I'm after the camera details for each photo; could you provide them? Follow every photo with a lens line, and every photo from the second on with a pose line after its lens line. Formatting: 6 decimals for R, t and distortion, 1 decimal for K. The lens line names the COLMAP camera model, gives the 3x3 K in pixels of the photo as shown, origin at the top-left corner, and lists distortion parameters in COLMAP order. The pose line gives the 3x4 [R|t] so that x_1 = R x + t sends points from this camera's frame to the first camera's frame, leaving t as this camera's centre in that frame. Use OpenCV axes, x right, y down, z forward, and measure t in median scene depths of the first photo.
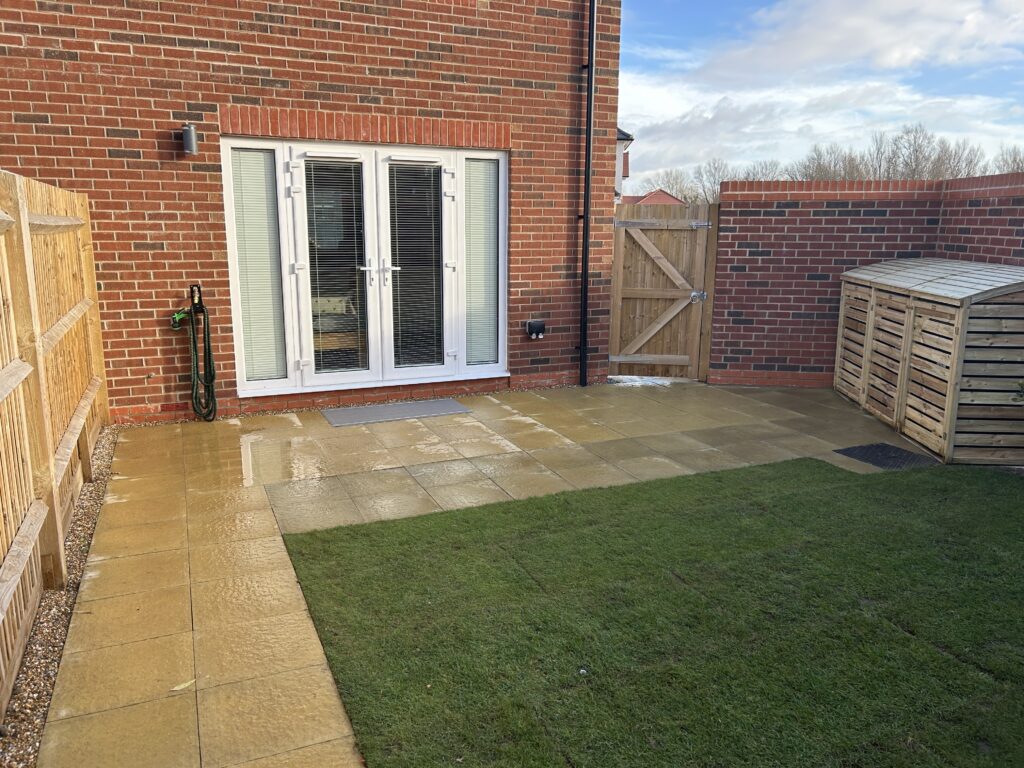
lens RADIAL K [[779.4, 0, 512.0], [0, 779.4, 384.0], [0, 0, 1]] dist [0.005469, 0.003858]
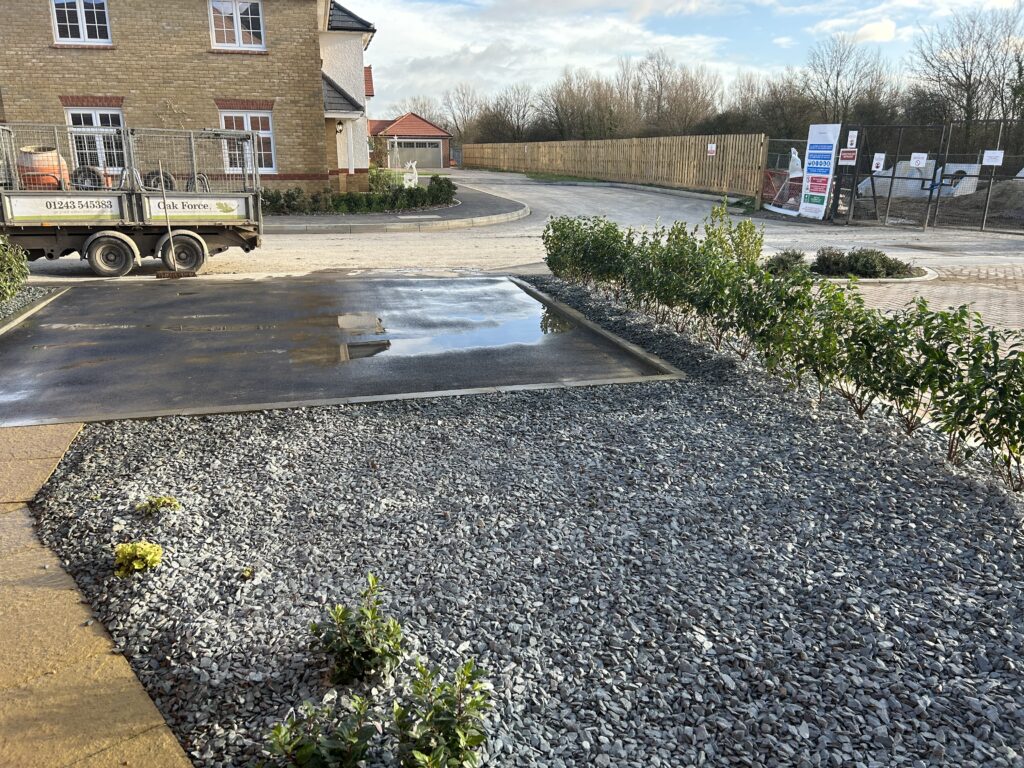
lens RADIAL K [[779.4, 0, 512.0], [0, 779.4, 384.0], [0, 0, 1]] dist [0.005469, 0.003858]
pose [[0.952682, -0.093360, 0.289276, 0.174416], [0.068771, 0.993189, 0.094052, -0.232099], [-0.296087, -0.069708, 0.952614, 1.192198]]
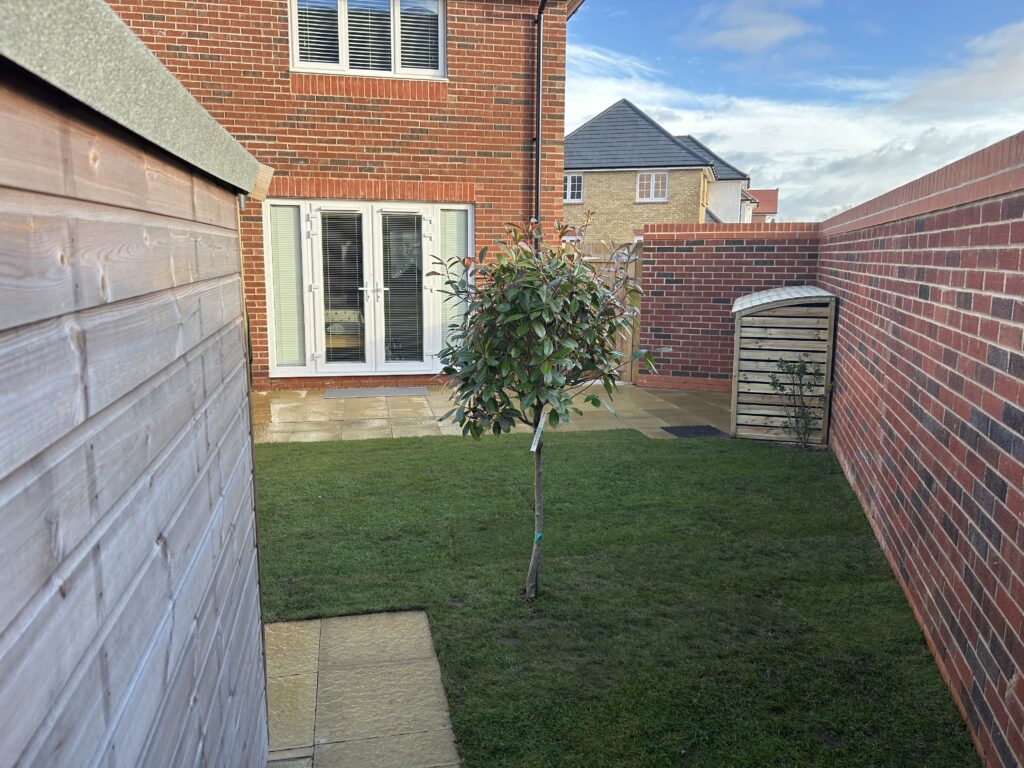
lens RADIAL K [[779.4, 0, 512.0], [0, 779.4, 384.0], [0, 0, 1]] dist [0.005469, 0.003858]
pose [[0.976121, 0.036268, -0.214177, 0.372116], [-0.046255, 0.998055, -0.041801, 0.065795], [0.212244, 0.050710, 0.975900, -0.286137]]
